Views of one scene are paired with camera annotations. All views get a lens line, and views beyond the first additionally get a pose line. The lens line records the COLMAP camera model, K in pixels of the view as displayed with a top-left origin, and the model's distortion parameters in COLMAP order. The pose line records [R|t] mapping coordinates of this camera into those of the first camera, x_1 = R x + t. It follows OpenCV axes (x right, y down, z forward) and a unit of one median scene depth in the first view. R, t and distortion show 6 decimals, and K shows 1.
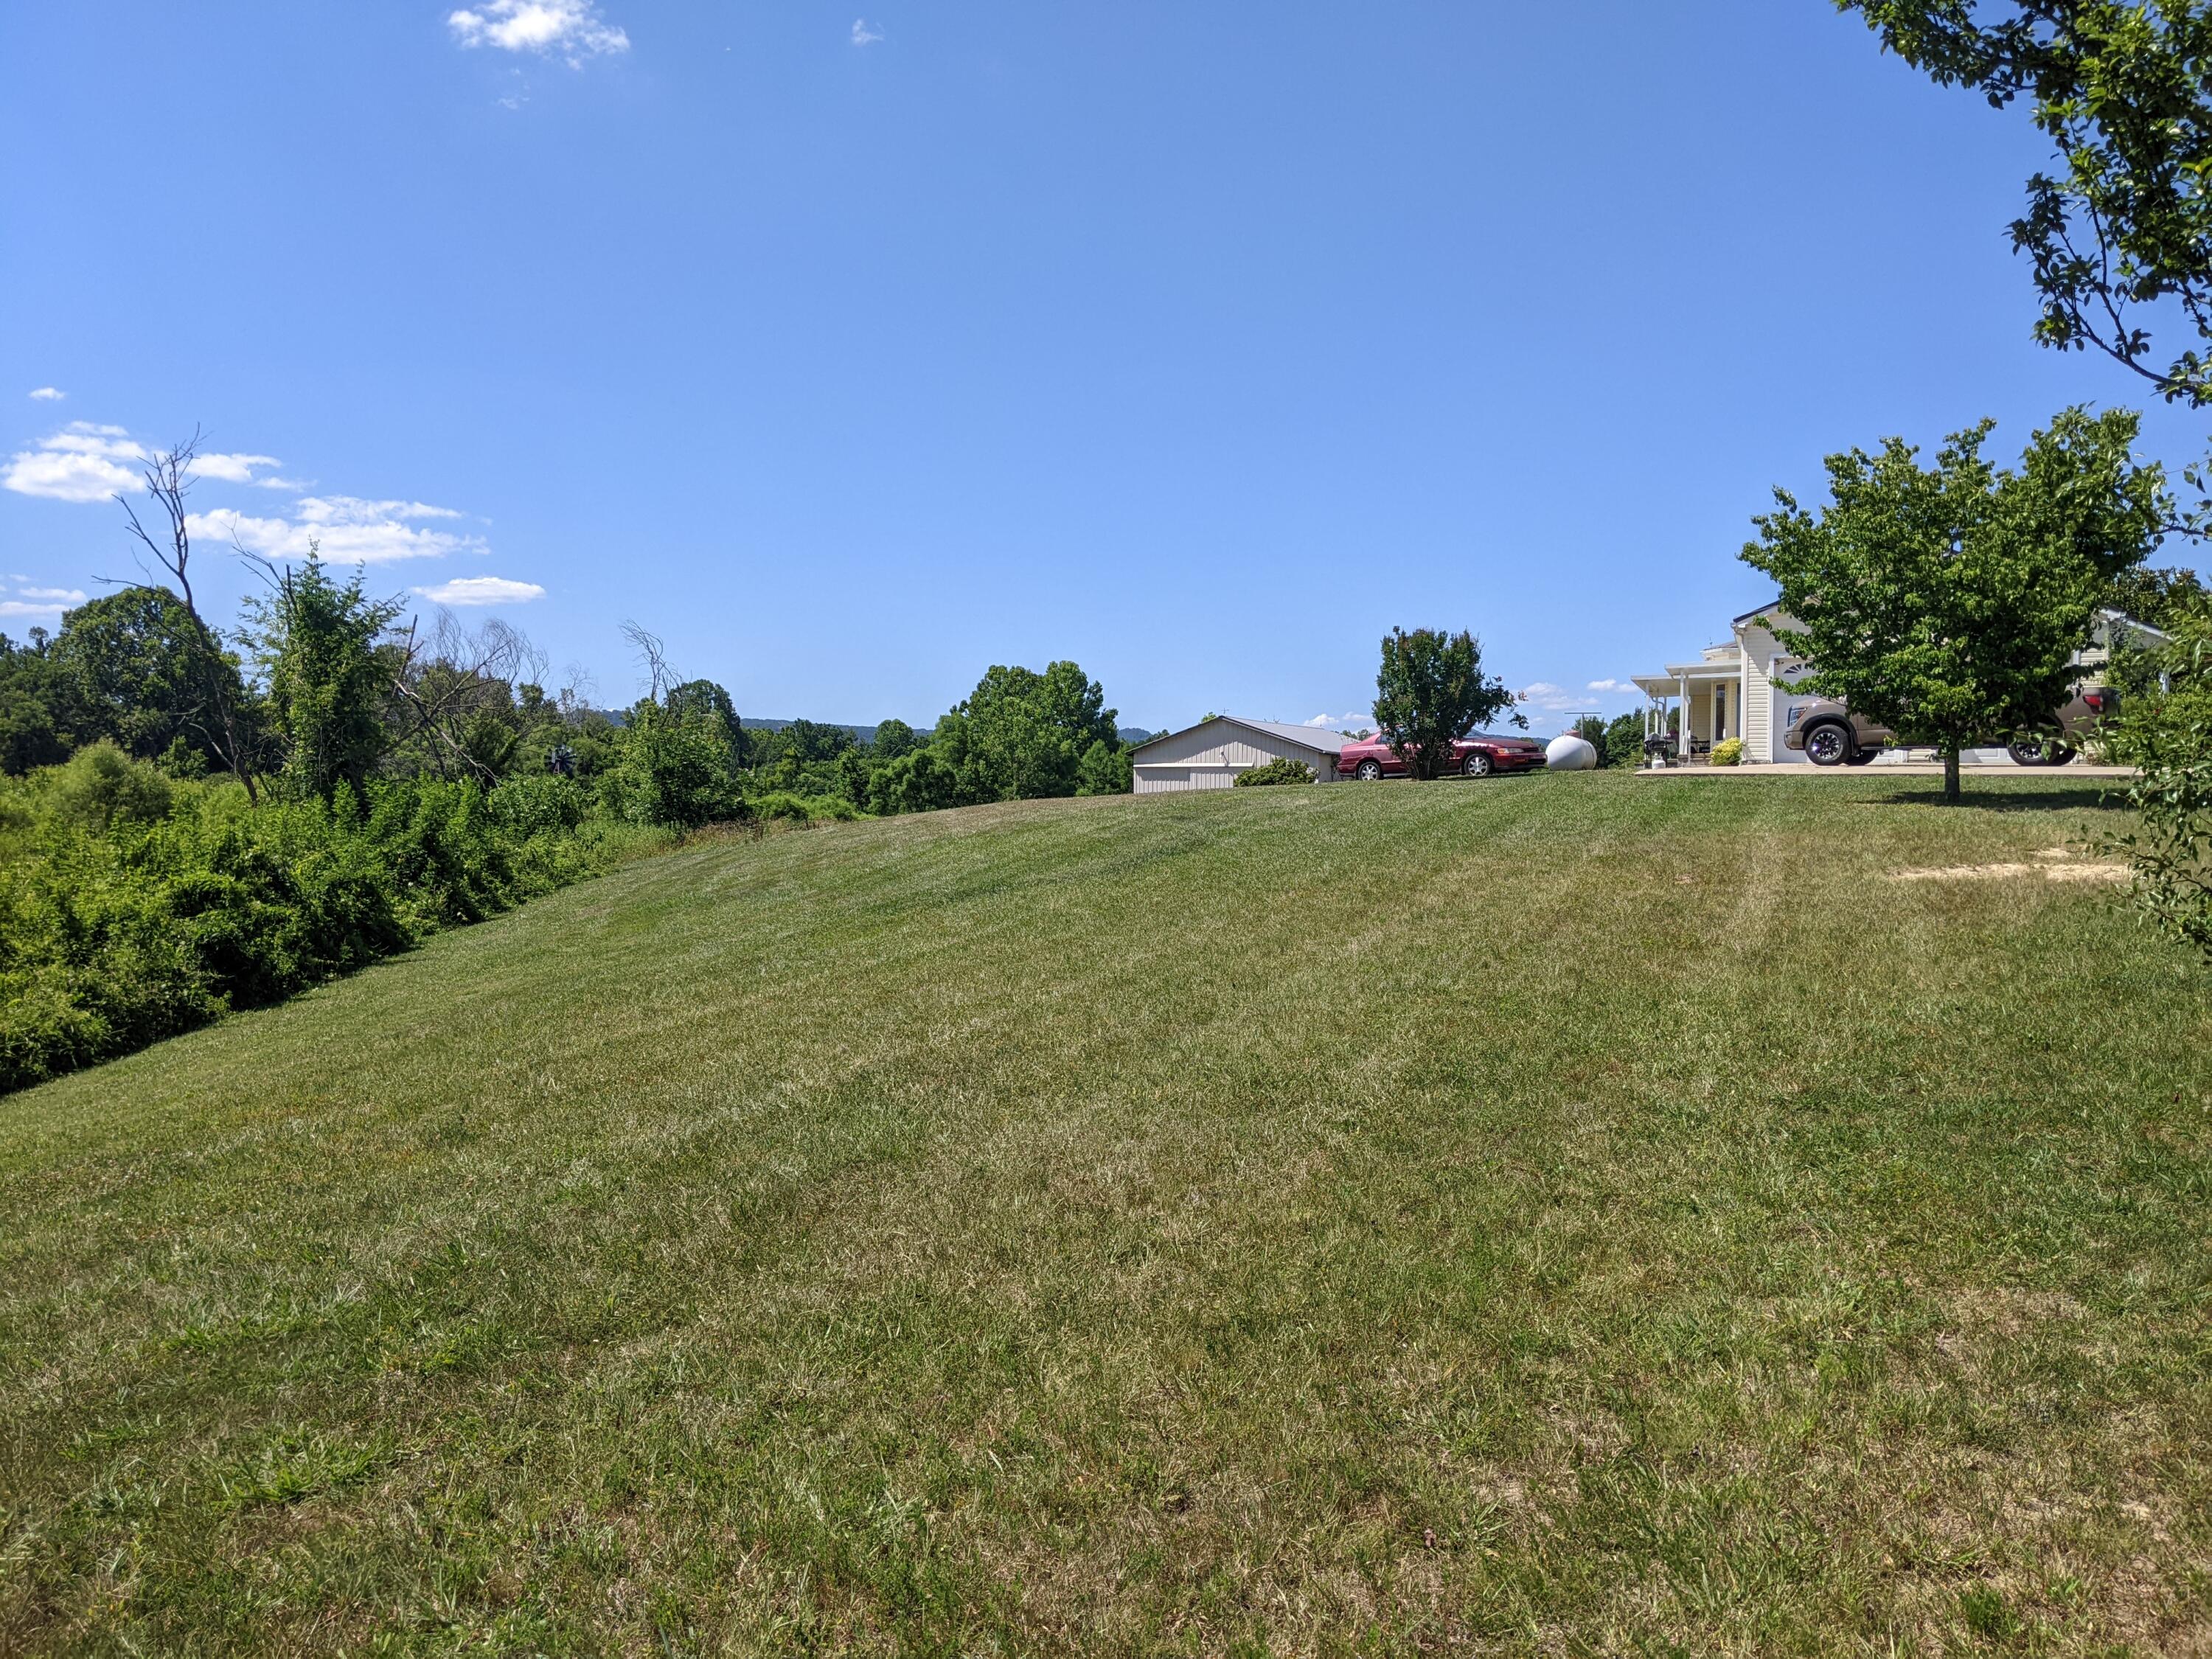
lens RADIAL K [[1740.1, 0, 1138.2], [0, 1740.1, 821.0], [0, 0, 1]] dist [0.074191, -0.077062]
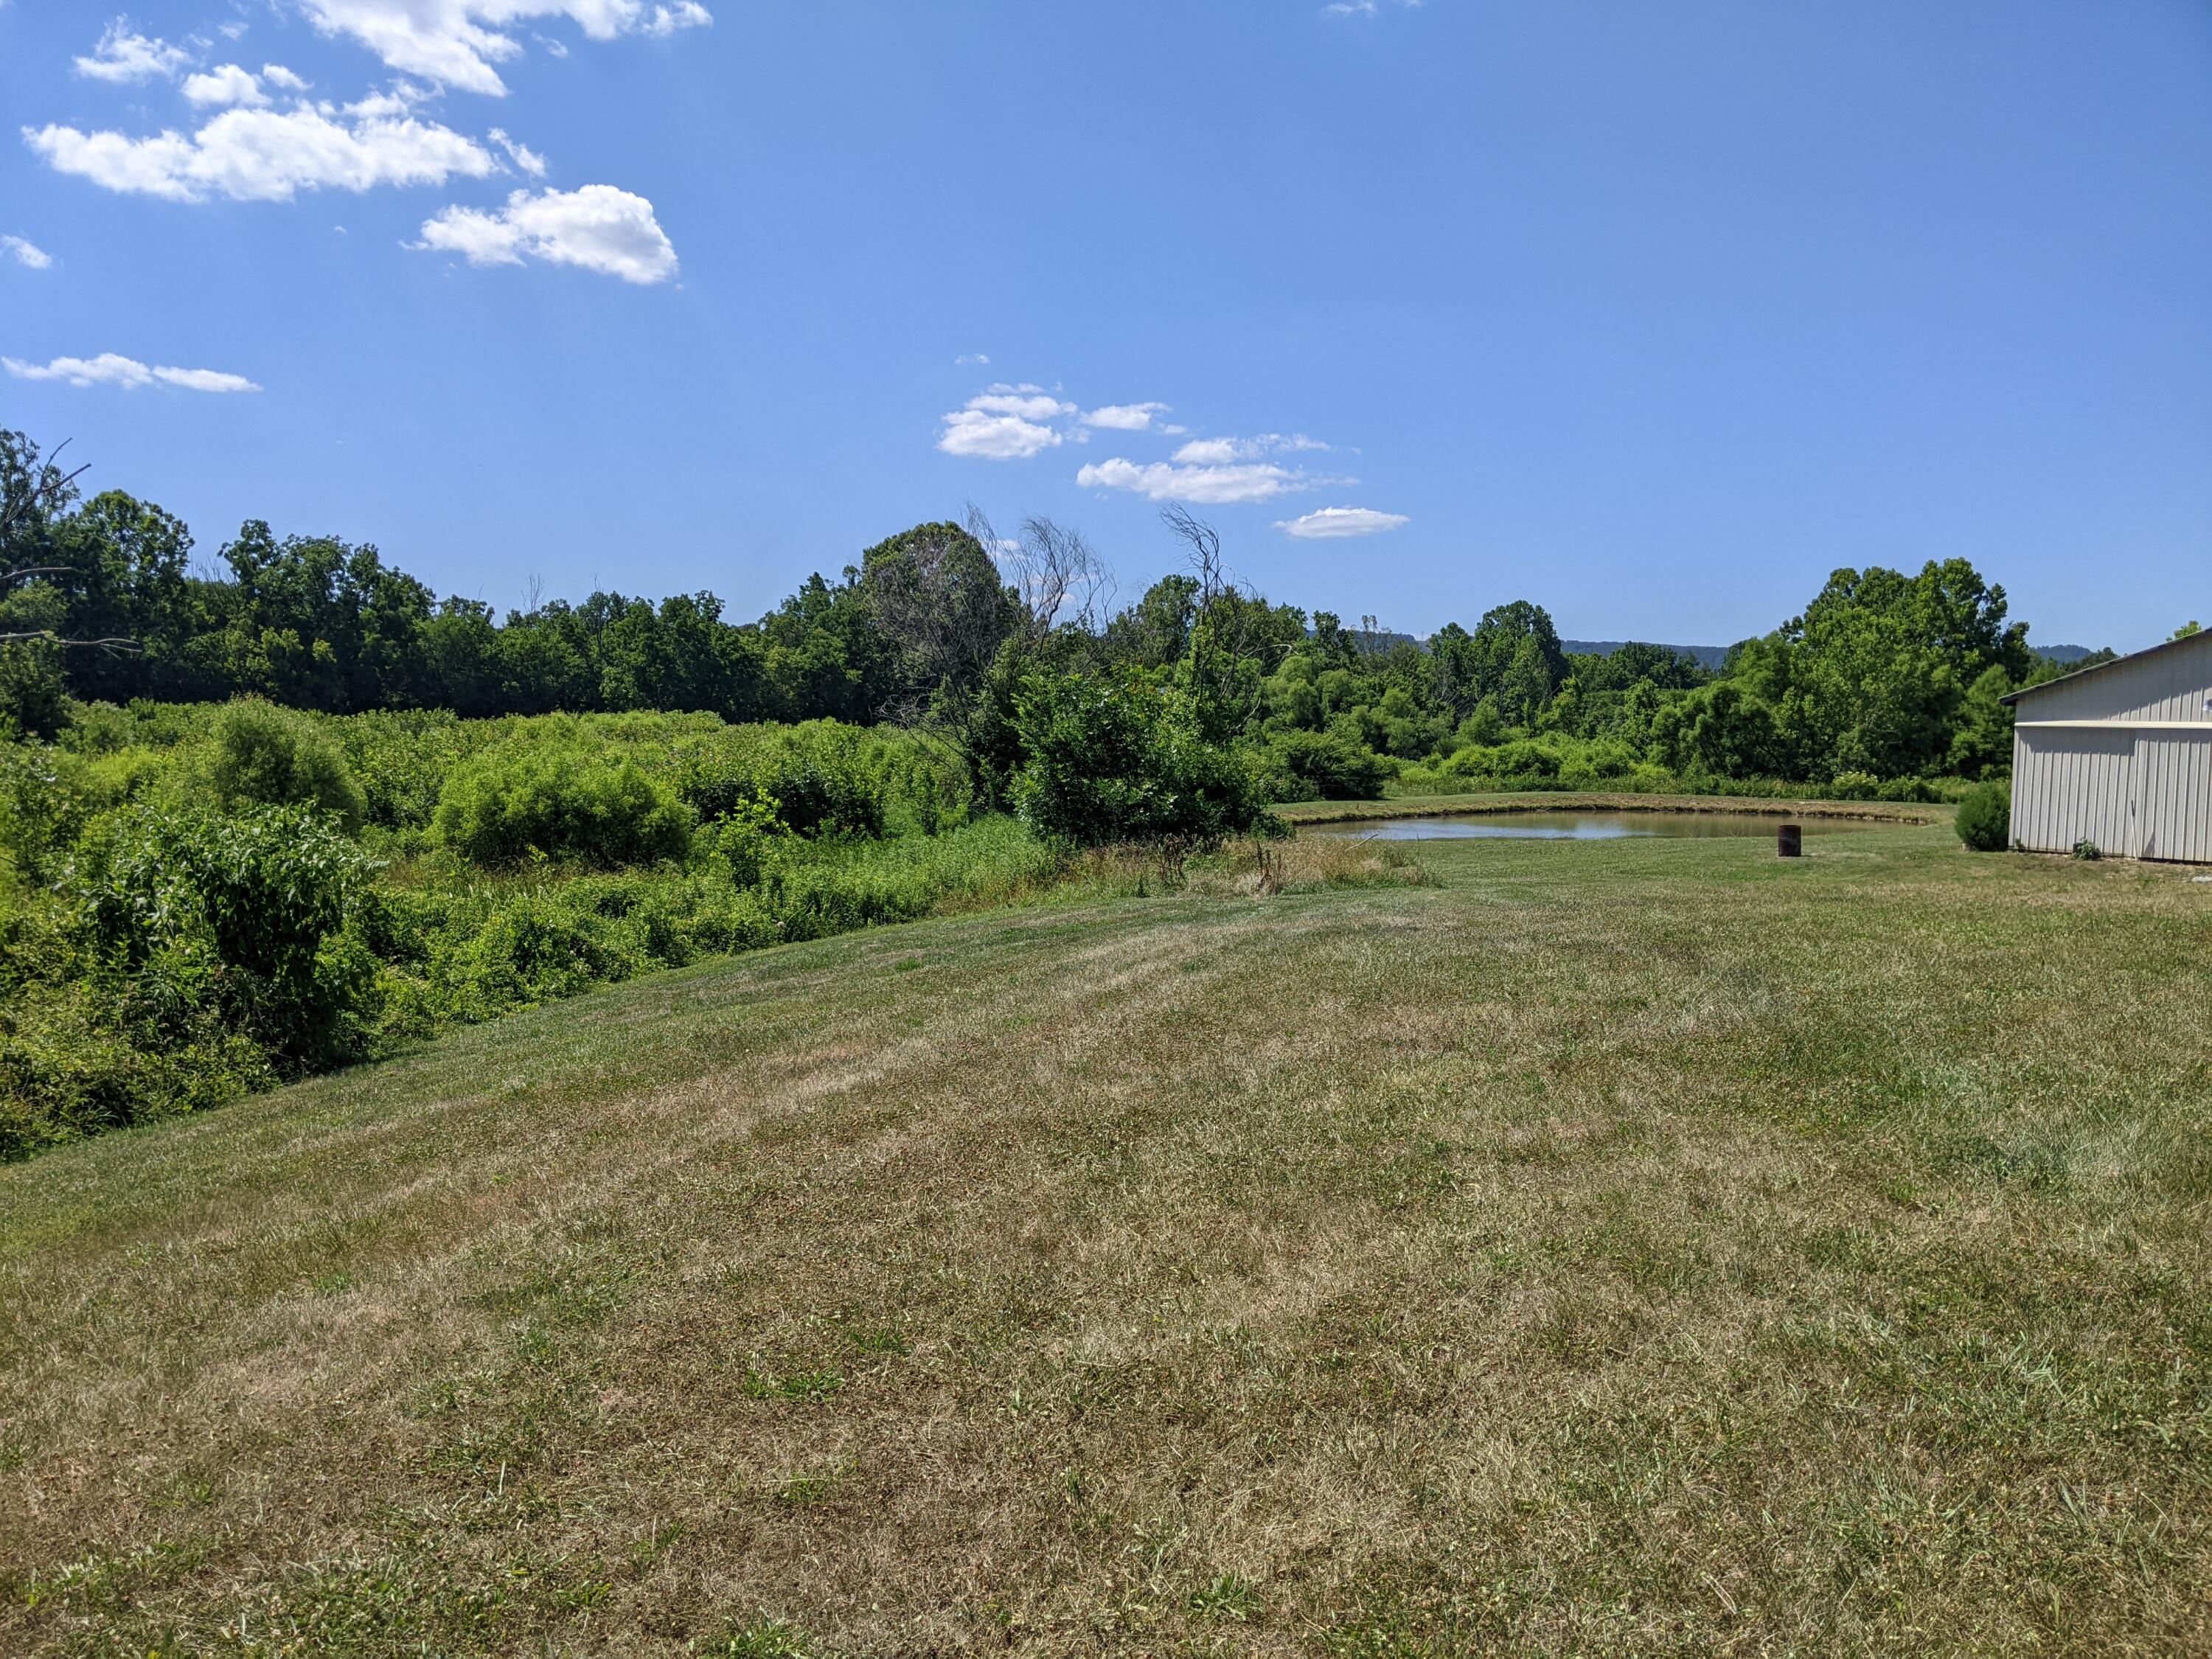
lens RADIAL K [[1740.1, 0, 1138.2], [0, 1740.1, 821.0], [0, 0, 1]] dist [0.074191, -0.077062]
pose [[0.883966, 0.033022, -0.466383, 0.006441], [-0.012789, 0.998837, 0.046482, -0.011252], [0.467376, -0.035123, 0.883361, 0.185671]]
